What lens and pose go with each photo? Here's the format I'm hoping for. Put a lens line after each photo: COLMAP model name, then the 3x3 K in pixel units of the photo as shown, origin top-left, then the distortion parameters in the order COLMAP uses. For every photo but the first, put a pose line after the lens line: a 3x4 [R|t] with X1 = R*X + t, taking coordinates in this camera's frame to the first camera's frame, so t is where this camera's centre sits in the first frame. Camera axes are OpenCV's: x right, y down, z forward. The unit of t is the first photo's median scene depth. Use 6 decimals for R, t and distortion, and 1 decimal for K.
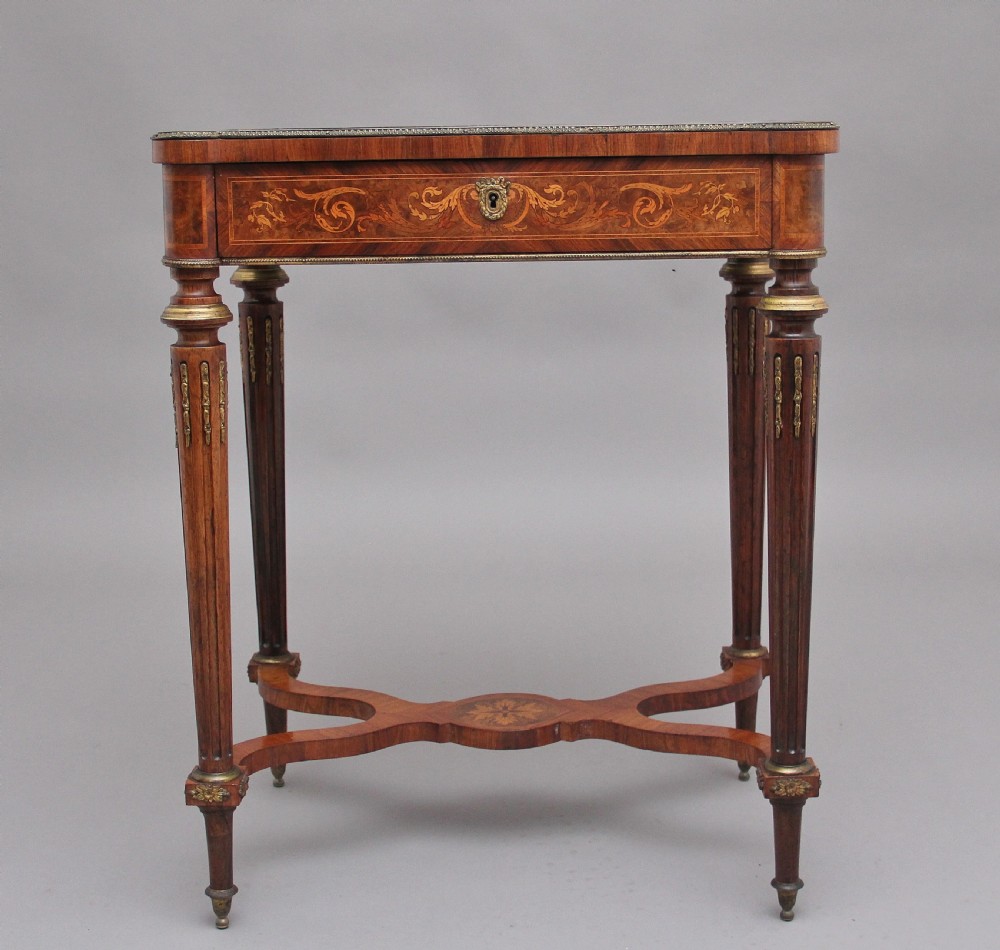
lens RADIAL K [[1648.6, 0, 514.8], [0, 1648.6, 464.4], [0, 0, 1]] dist [-0.025032, 0.000000]
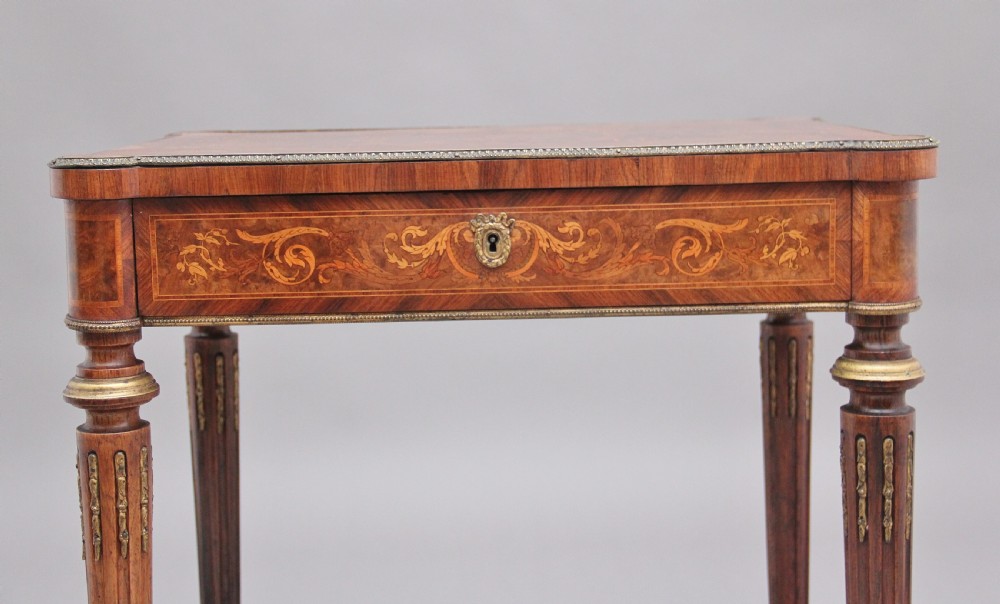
lens RADIAL K [[1664.2, 0, 502.2], [0, 1664.2, 333.7], [0, 0, 1]] dist [0.117145, 0.000000]
pose [[0.999961, -0.008035, 0.003759, -0.011891], [0.008248, 0.998117, -0.060777, -0.069040], [-0.003264, 0.060806, 0.998144, 0.215103]]
